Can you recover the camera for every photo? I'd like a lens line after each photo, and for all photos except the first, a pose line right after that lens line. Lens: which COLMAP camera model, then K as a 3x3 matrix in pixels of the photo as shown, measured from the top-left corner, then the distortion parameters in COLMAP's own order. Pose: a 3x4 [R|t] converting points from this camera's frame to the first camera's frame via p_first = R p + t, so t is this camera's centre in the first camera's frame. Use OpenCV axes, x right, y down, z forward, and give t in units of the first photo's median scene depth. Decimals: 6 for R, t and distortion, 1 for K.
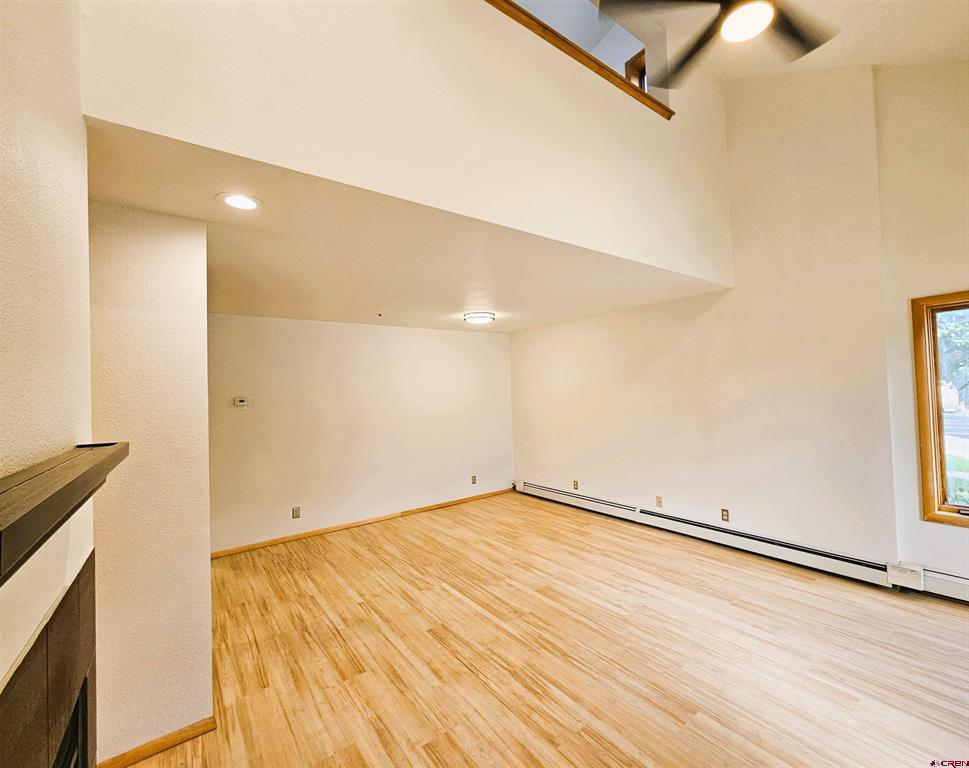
lens RADIAL K [[420.7, 0, 510.2], [0, 420.7, 378.4], [0, 0, 1]] dist [-0.002537, -0.000158]
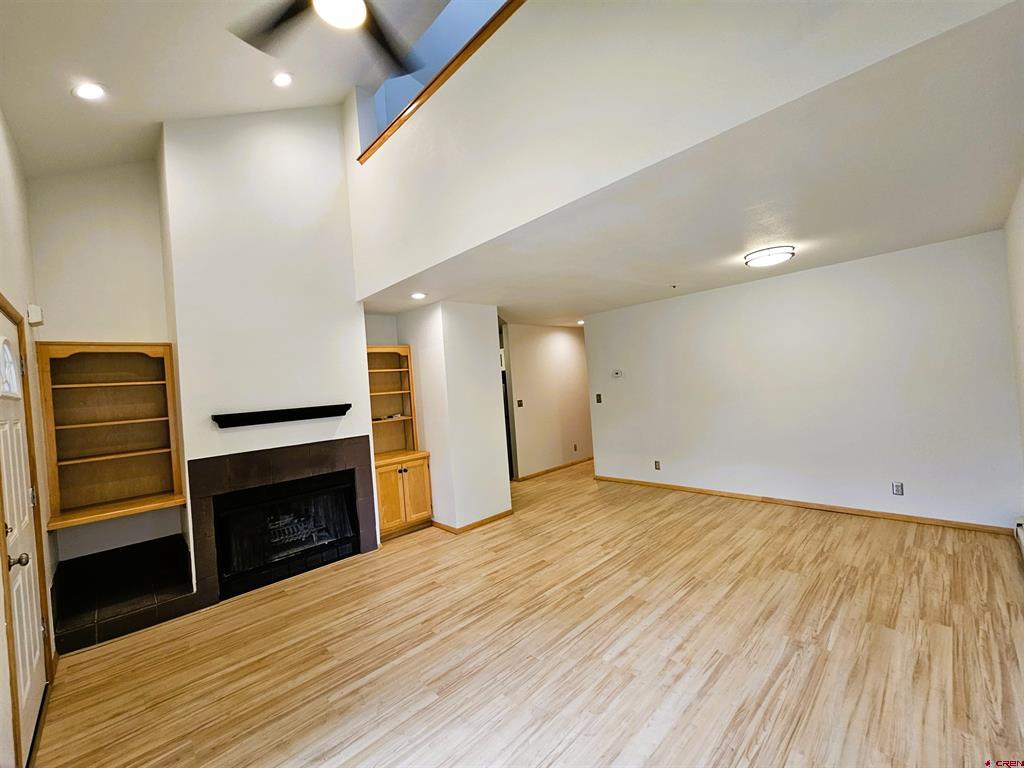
lens RADIAL K [[422.6, 0, 509.2], [0, 422.6, 401.3], [0, 0, 1]] dist [0.000447, 0.000406]
pose [[0.094785, 0.071963, -0.992893, 0.766535], [0.102093, 0.991422, 0.081602, -0.001259], [0.990249, -0.109102, 0.086625, 0.611624]]
